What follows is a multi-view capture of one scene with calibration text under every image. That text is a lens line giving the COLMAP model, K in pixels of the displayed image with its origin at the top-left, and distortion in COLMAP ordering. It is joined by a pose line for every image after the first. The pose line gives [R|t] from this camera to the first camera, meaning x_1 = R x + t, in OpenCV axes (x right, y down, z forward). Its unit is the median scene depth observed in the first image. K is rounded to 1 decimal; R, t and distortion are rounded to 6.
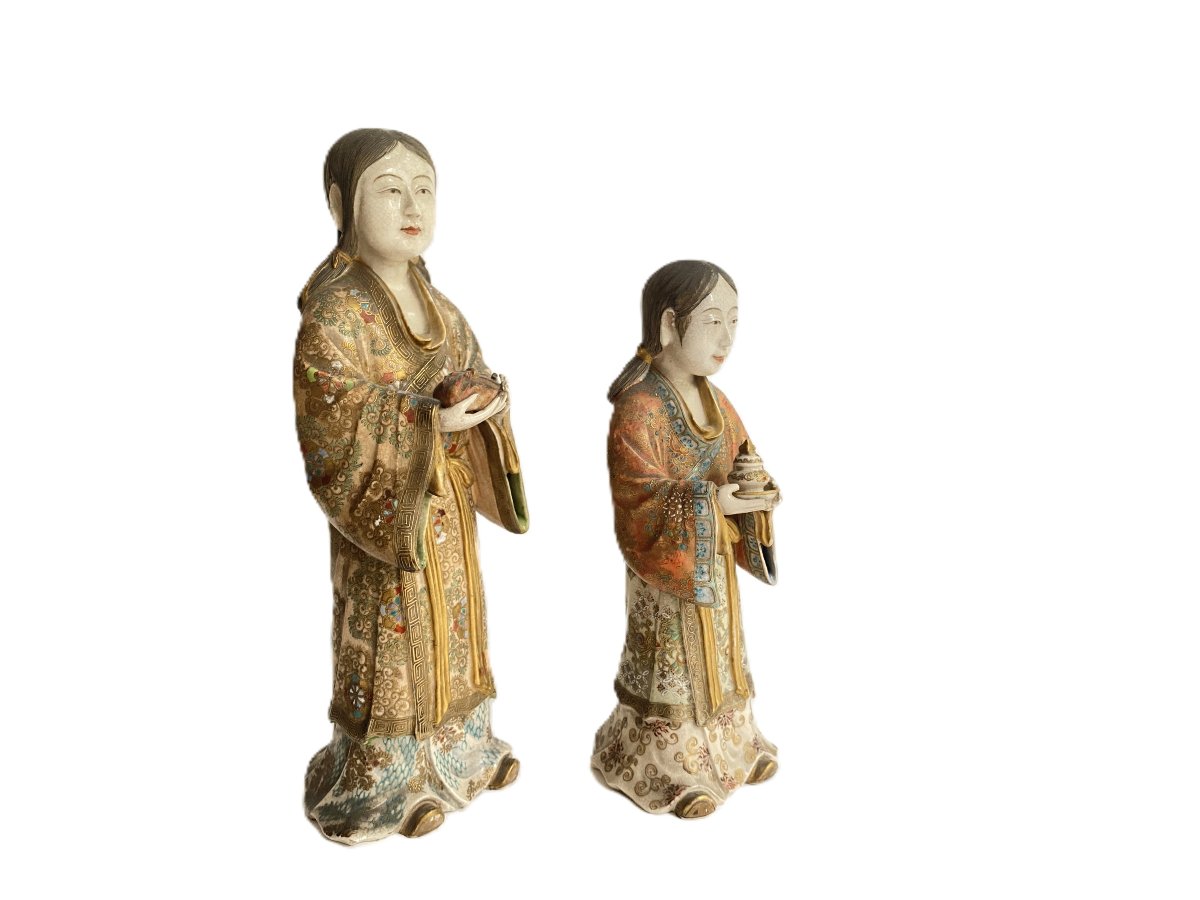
lens RADIAL K [[888.9, 0, 600.0], [0, 888.9, 450.0], [0, 0, 1]] dist [0.152079, -0.446583]
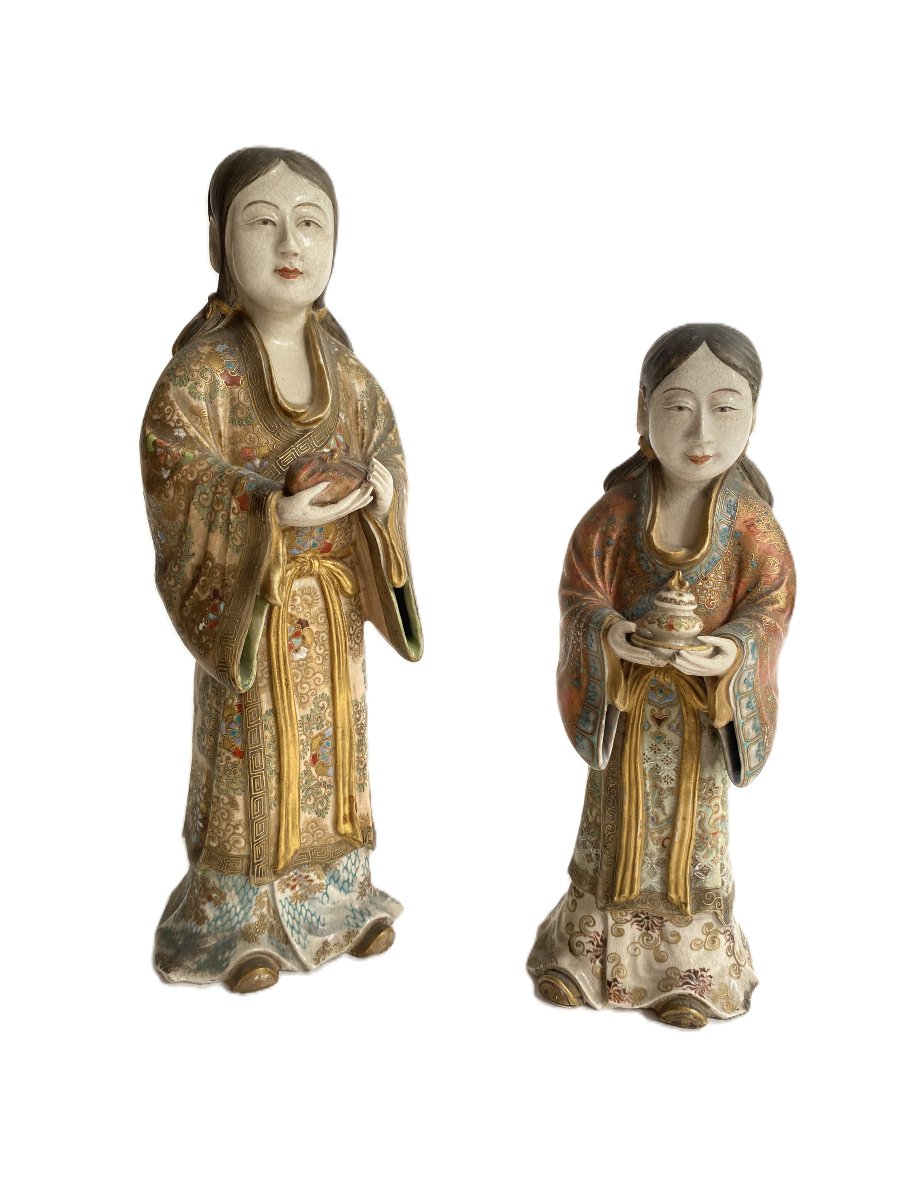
lens RADIAL K [[888.9, 0, 453.2], [0, 888.9, 587.8], [0, 0, 1]] dist [0.152079, -0.446583]
pose [[0.929568, 0.124907, -0.346844, 0.234689], [-0.107741, 0.991822, 0.068425, -0.034014], [0.352554, -0.026236, 0.935424, 0.279783]]
